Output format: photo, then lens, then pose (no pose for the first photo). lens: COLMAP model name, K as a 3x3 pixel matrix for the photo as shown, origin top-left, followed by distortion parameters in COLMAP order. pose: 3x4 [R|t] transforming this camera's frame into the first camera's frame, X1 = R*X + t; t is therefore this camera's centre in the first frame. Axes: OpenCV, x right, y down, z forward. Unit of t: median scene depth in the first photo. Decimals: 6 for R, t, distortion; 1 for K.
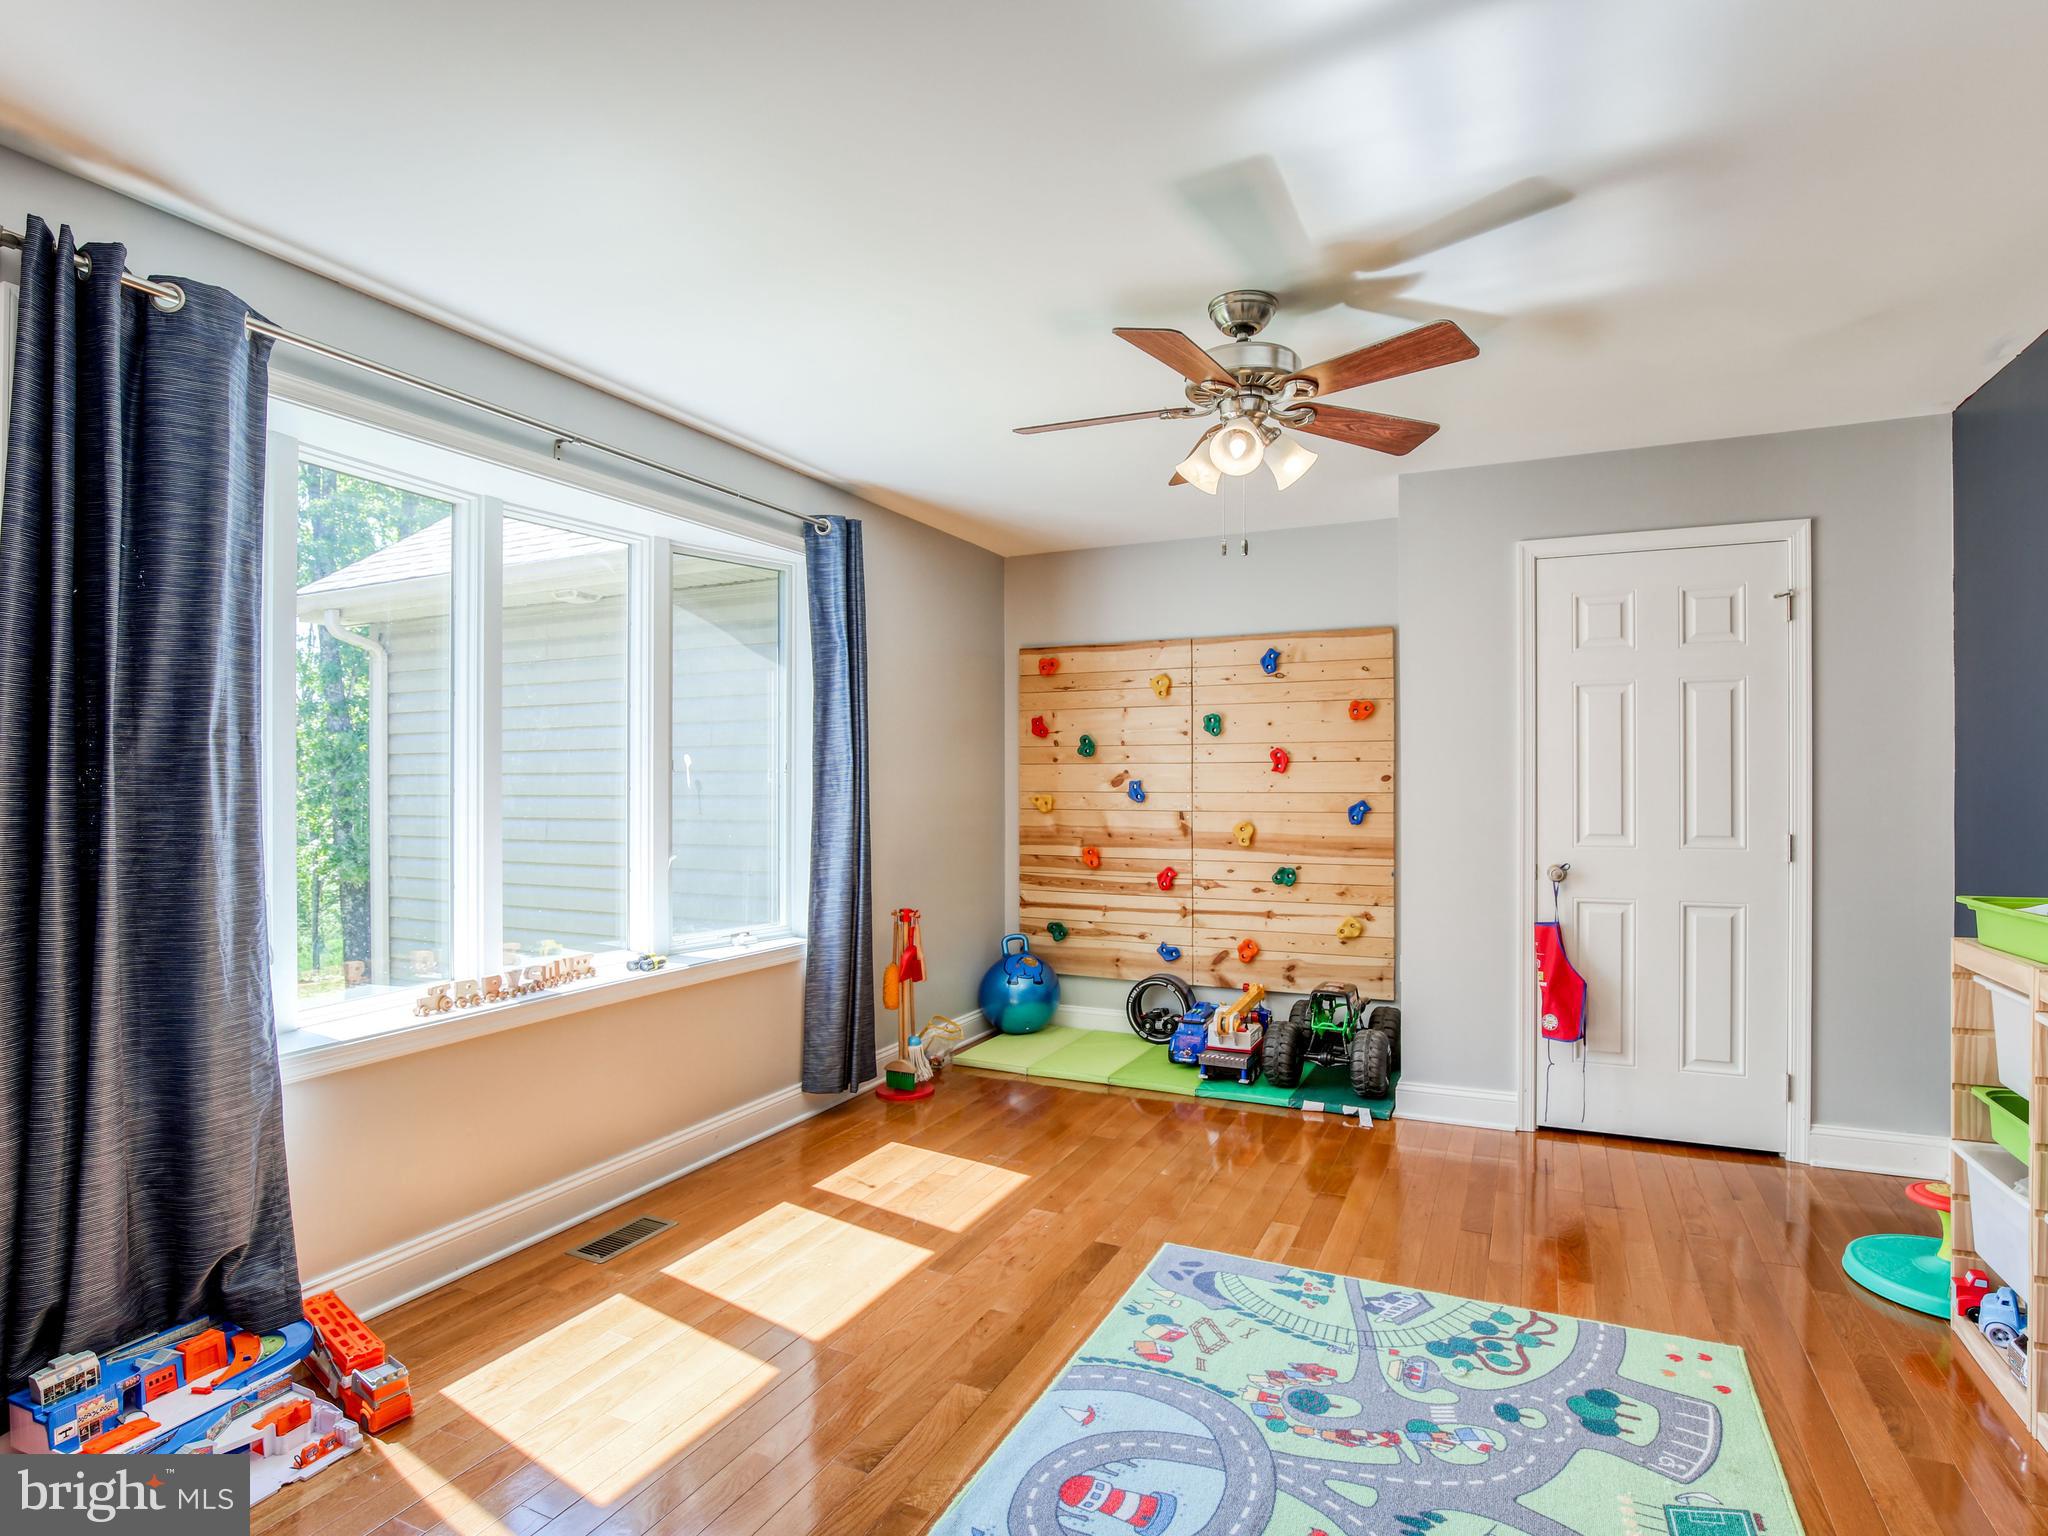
lens RADIAL K [[1072.7, 0, 1029.0], [0, 1072.7, 760.7], [0, 0, 1]] dist [-0.043141, 0.011525]
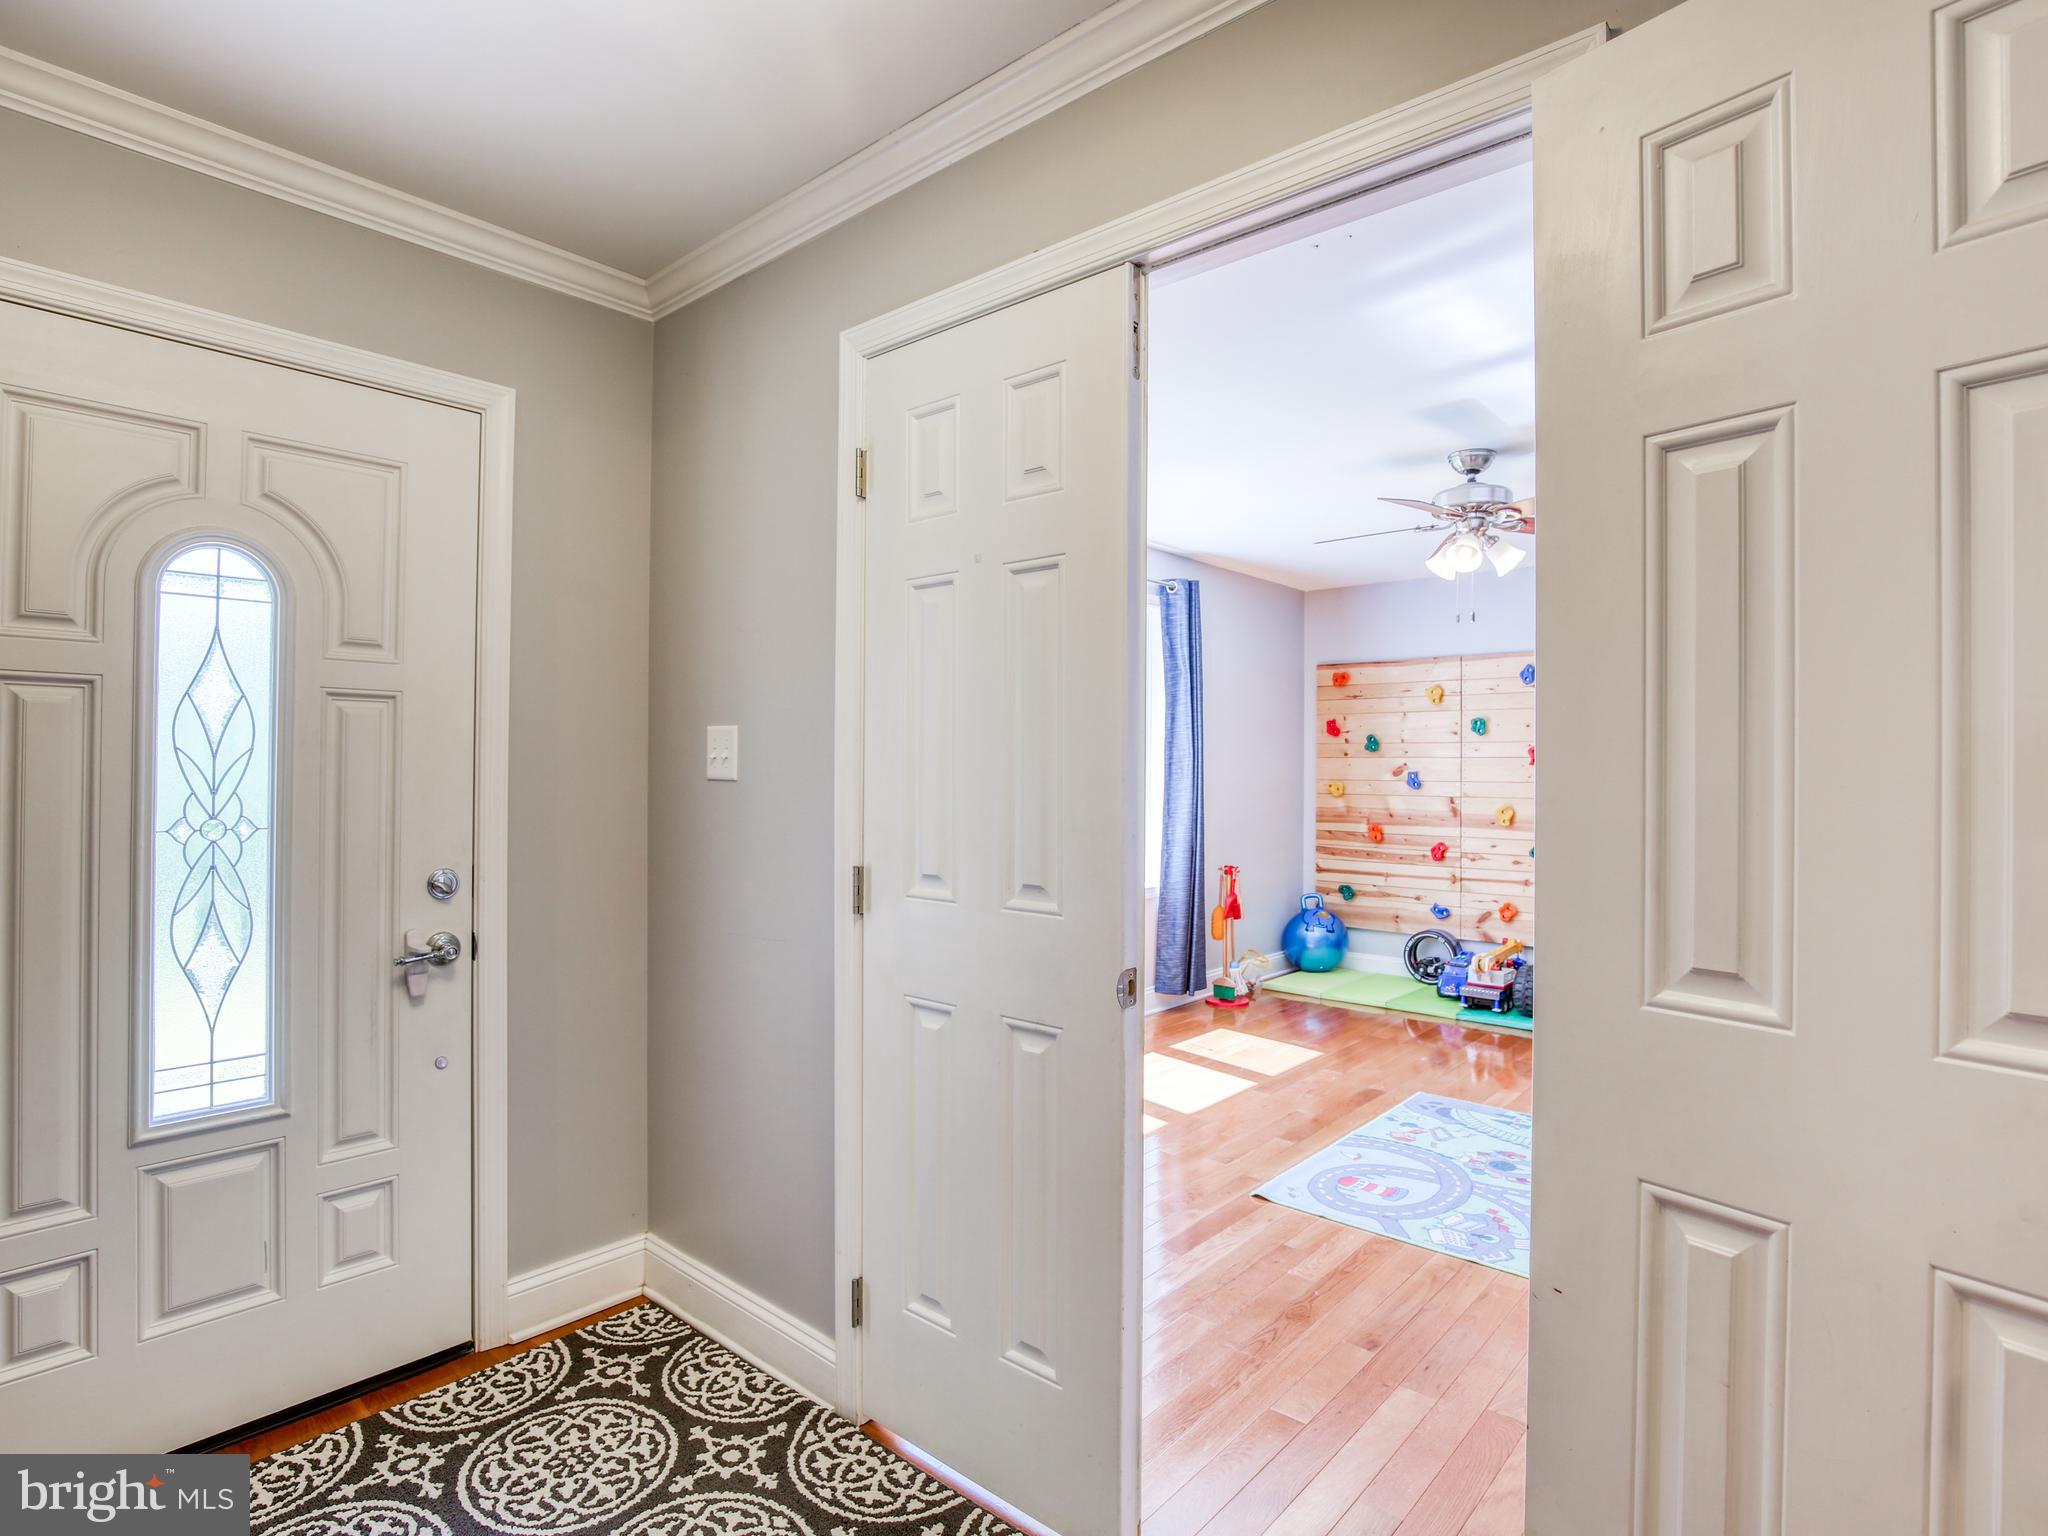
lens RADIAL K [[1072.7, 0, 1029.0], [0, 1072.7, 760.7], [0, 0, 1]] dist [-0.043141, 0.011525]
pose [[0.963959, 0.005592, -0.265992, -0.000196], [-0.002803, 0.999937, 0.010863, -0.007377], [0.266036, -0.009726, 0.963914, -0.362263]]
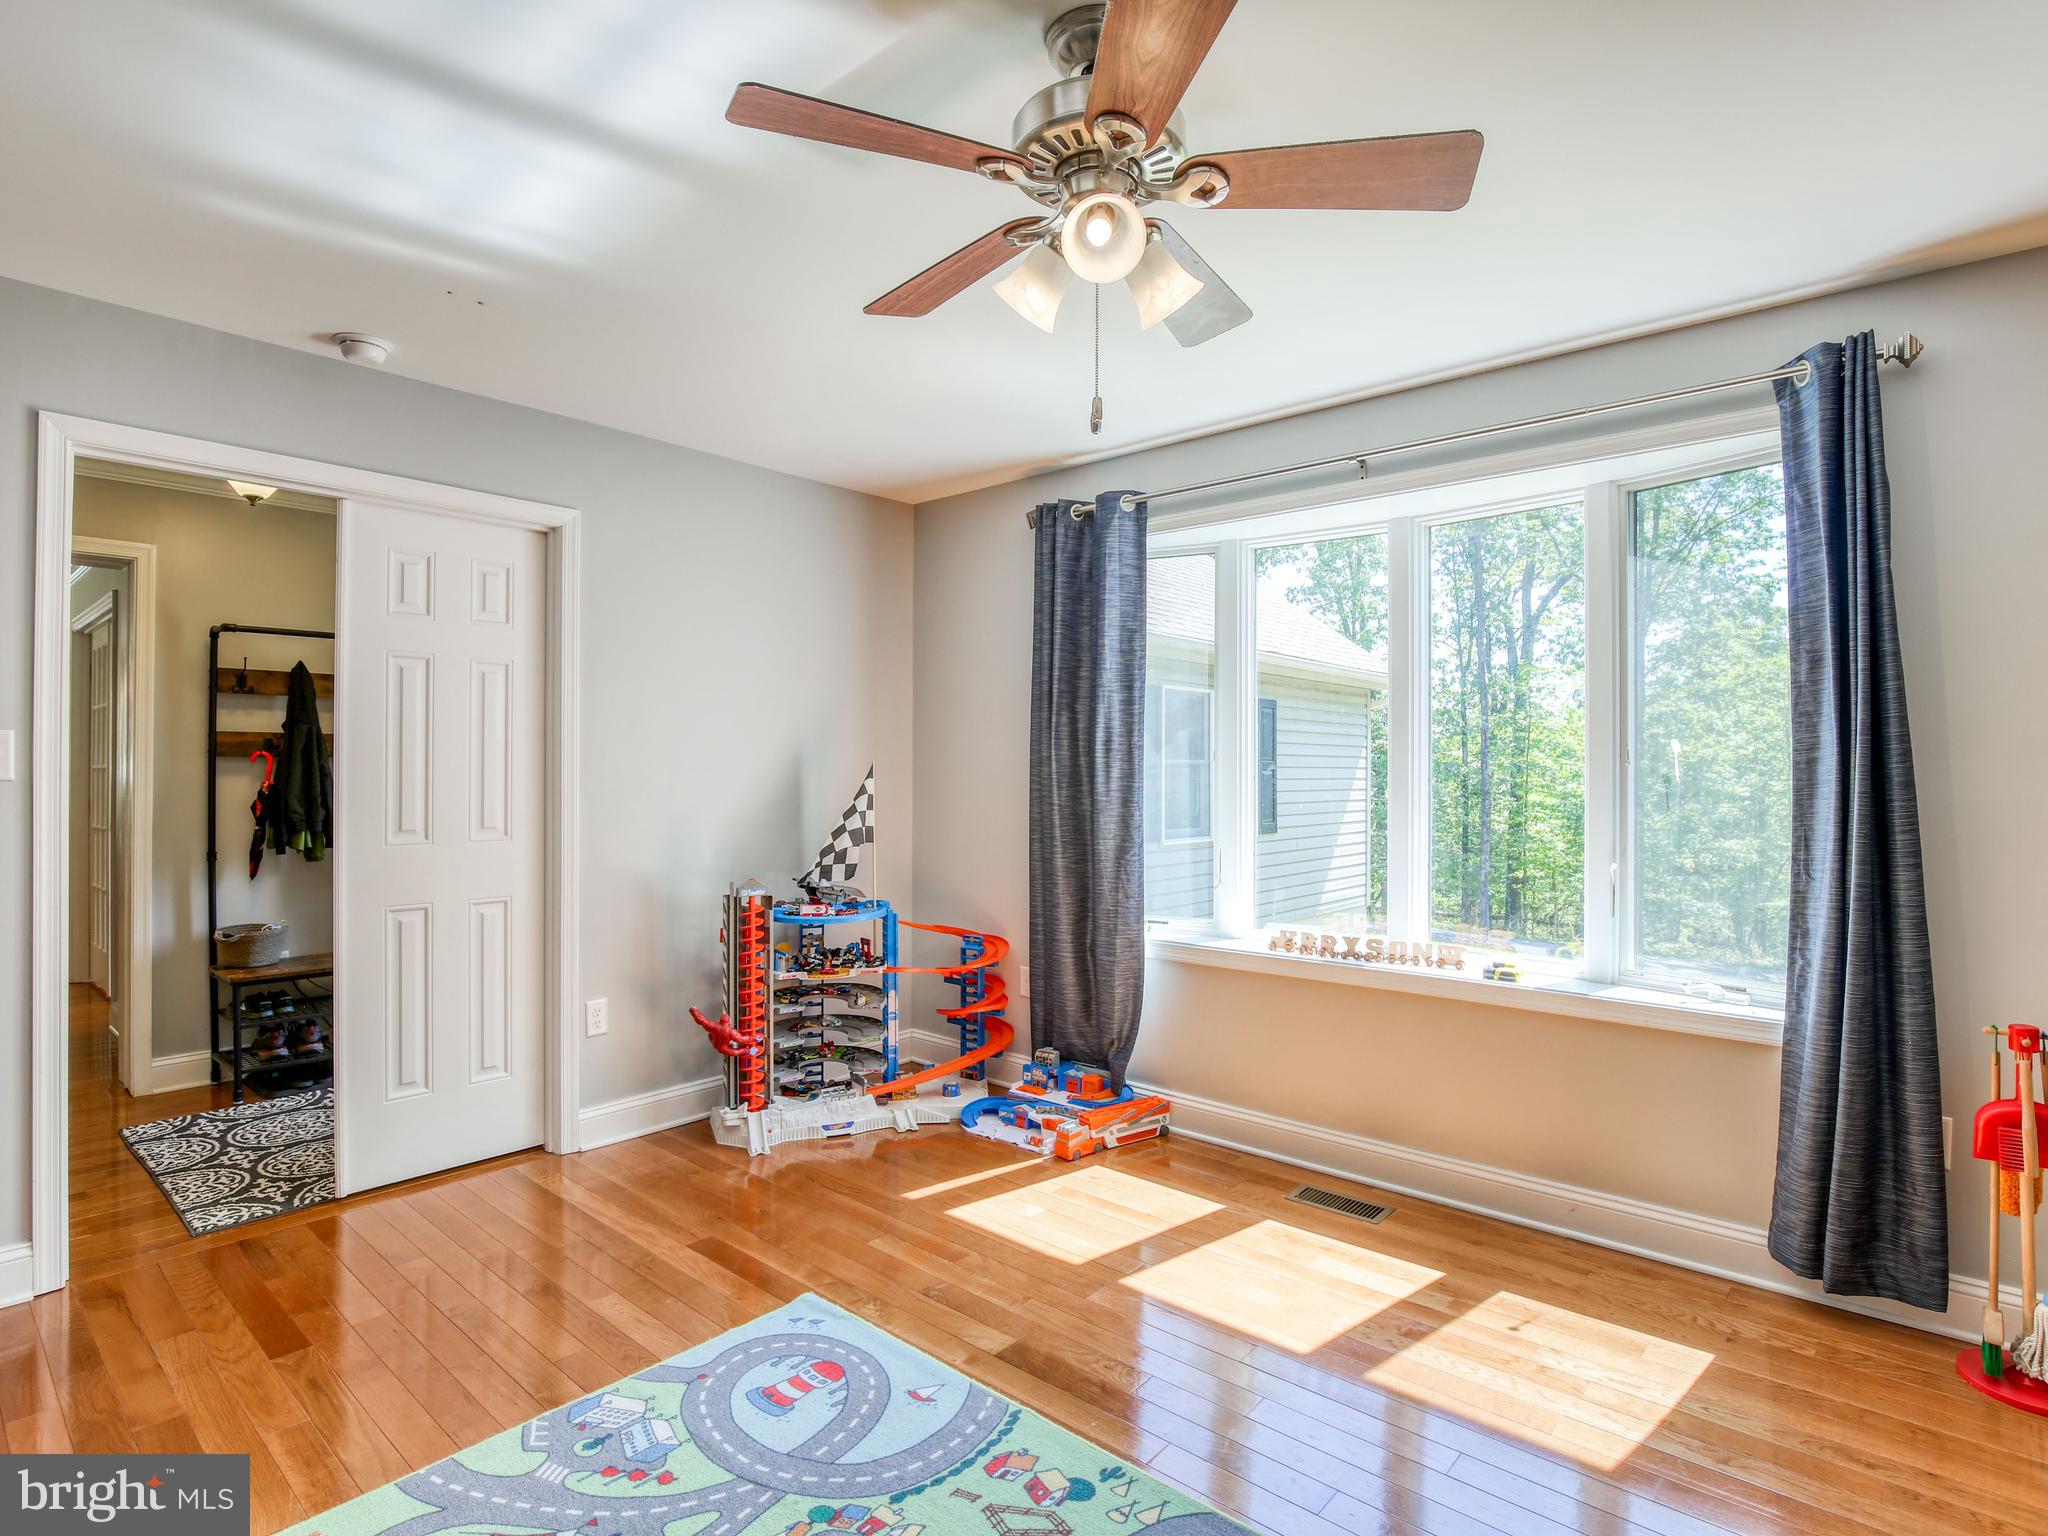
lens RADIAL K [[1072.7, 0, 1029.0], [0, 1072.7, 760.7], [0, 0, 1]] dist [-0.043141, 0.011525]
pose [[-0.282278, -0.007628, -0.959302, 0.499901], [0.012938, 0.999847, -0.011757, 0.011446], [0.959245, -0.015730, -0.282136, 0.694012]]
